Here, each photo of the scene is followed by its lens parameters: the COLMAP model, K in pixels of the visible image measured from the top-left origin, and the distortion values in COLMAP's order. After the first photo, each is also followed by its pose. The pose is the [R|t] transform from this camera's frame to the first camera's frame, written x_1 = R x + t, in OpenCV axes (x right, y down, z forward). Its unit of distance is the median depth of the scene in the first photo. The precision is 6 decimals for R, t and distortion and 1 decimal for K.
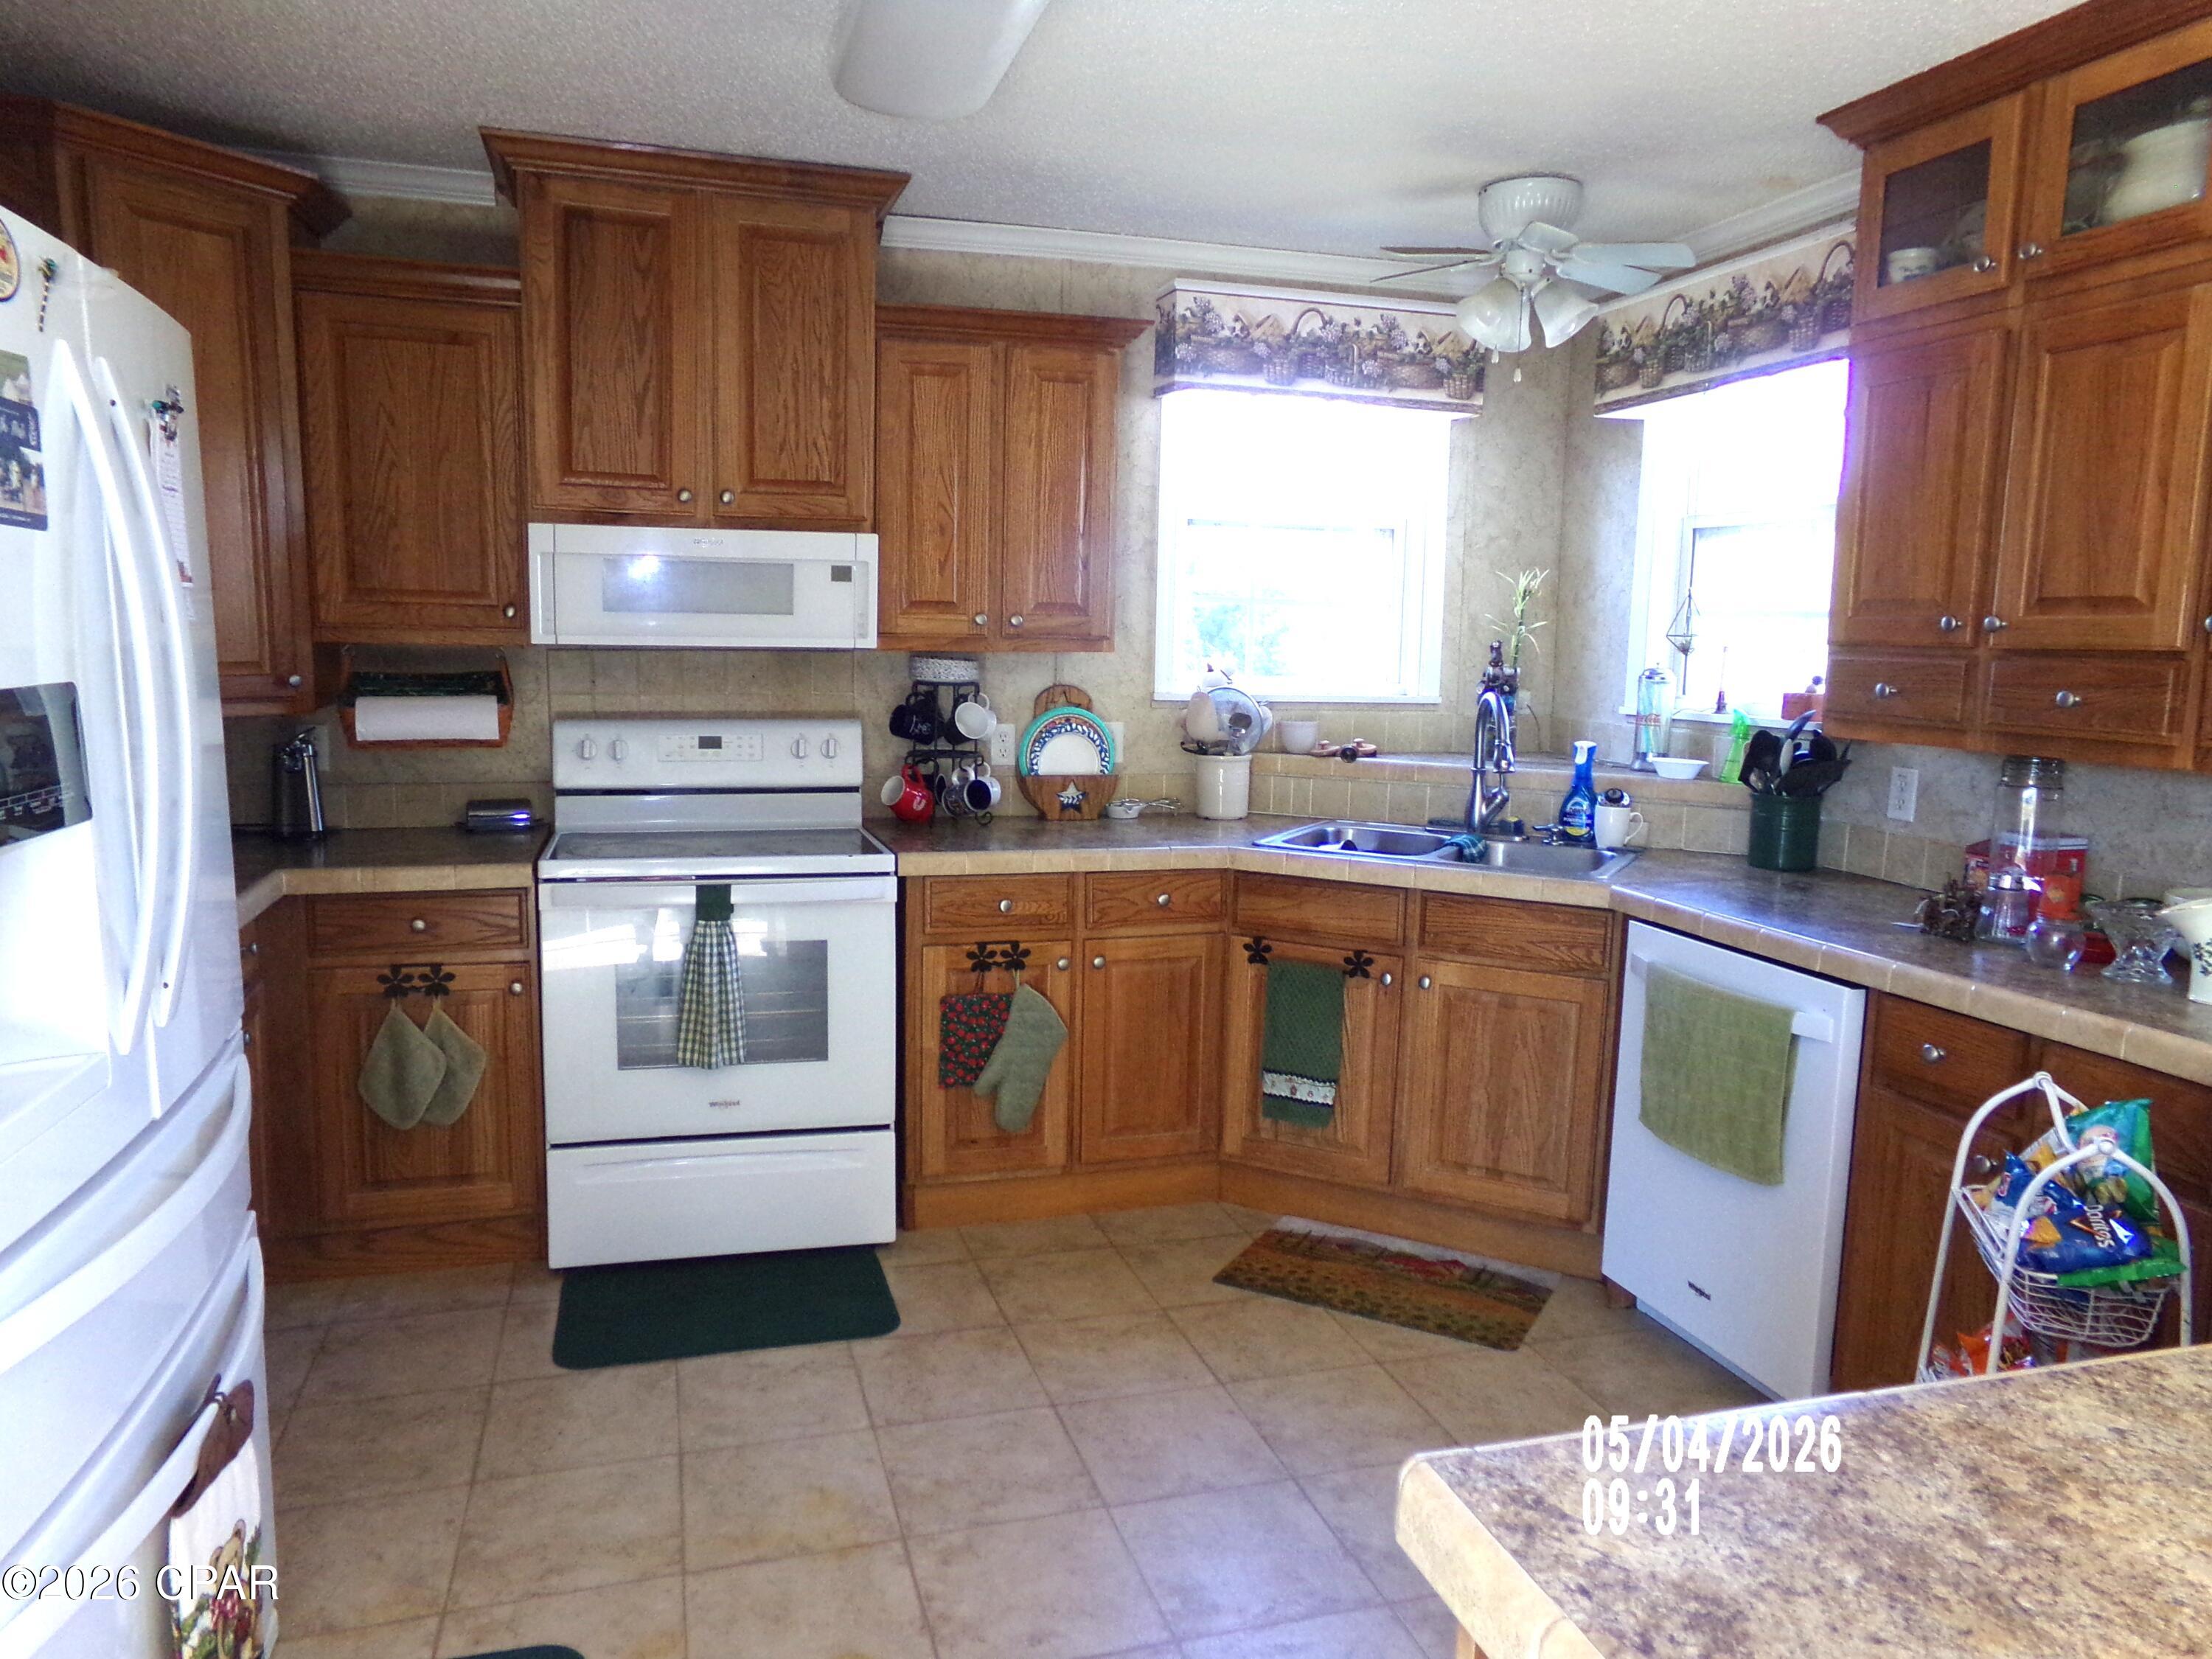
lens RADIAL K [[1530.5, 0, 1101.0], [0, 1530.5, 839.4], [0, 0, 1]] dist [-0.097305, 0.153607]
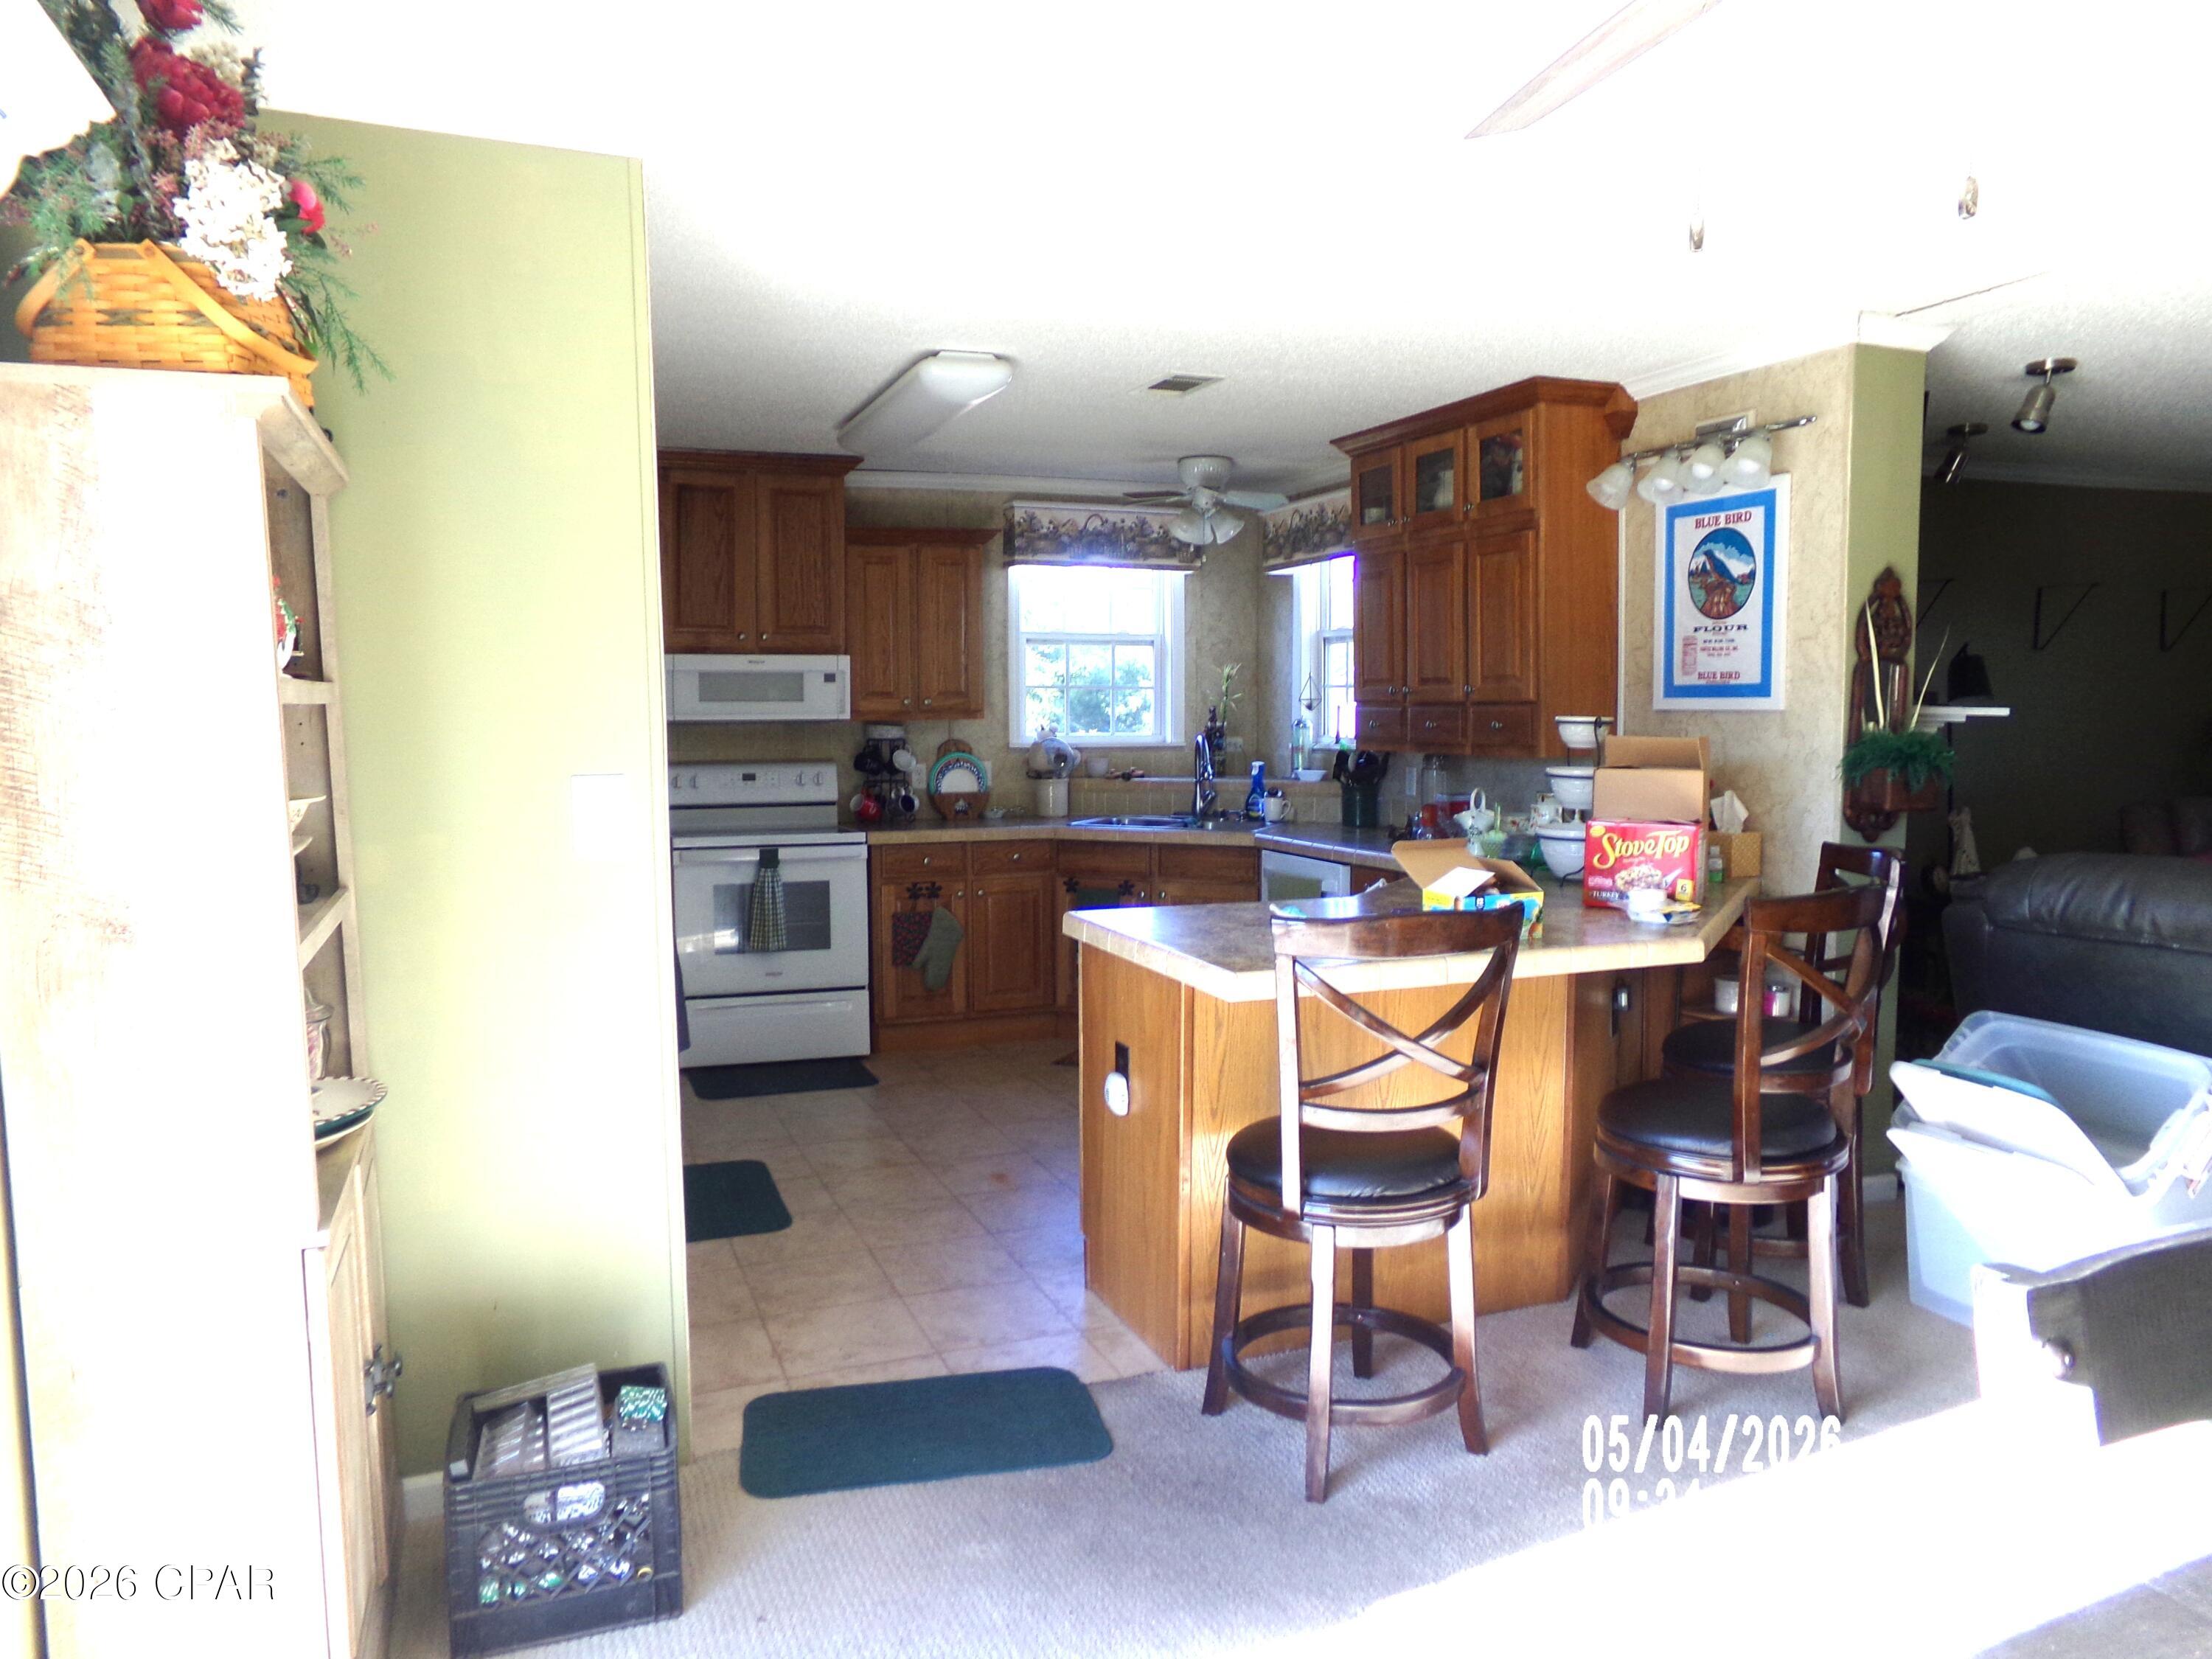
lens RADIAL K [[1530.5, 0, 1101.0], [0, 1530.5, 839.4], [0, 0, 1]] dist [-0.097305, 0.153607]
pose [[0.996175, -0.031155, 0.081640, -0.005448], [0.035284, 0.998144, -0.049631, 0.108680], [-0.079943, 0.052321, 0.995425, -0.755131]]
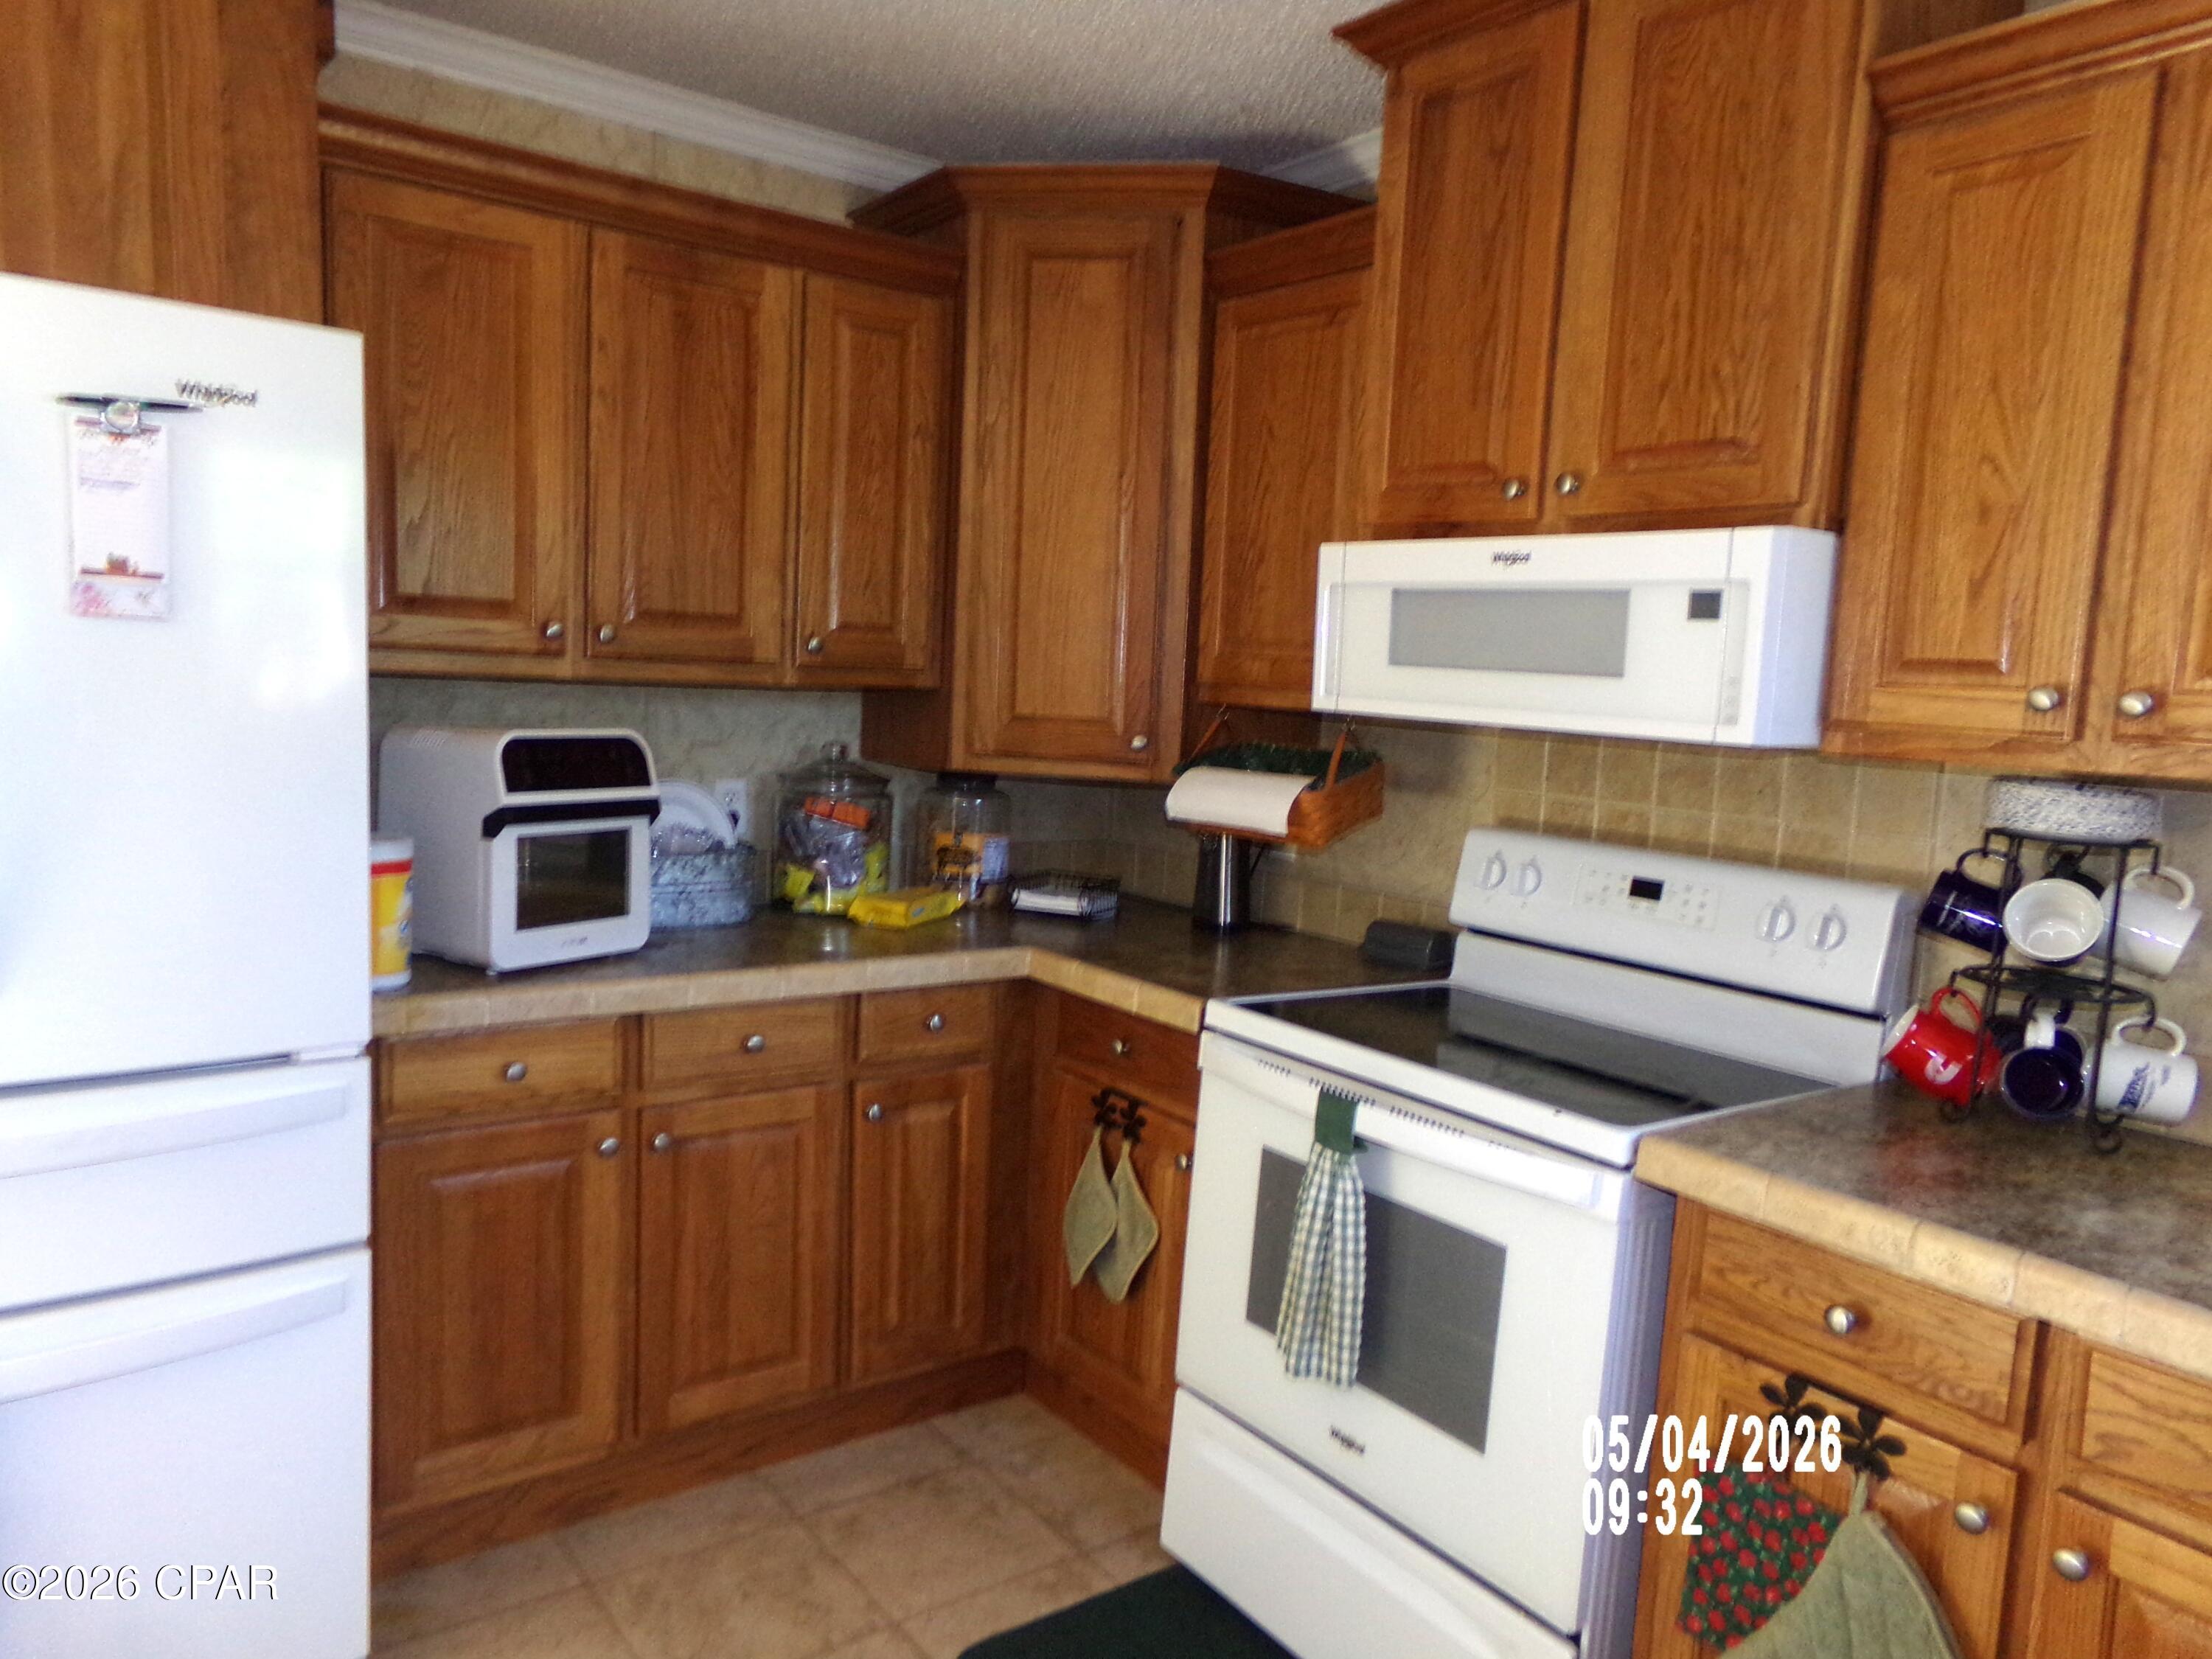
lens RADIAL K [[1530.5, 0, 1101.0], [0, 1530.5, 839.4], [0, 0, 1]] dist [-0.097305, 0.153607]
pose [[0.339499, 0.101354, -0.935130, 0.254954], [-0.176180, 0.983434, 0.042627, -0.073587], [0.923959, 0.150280, 0.351732, 0.594672]]
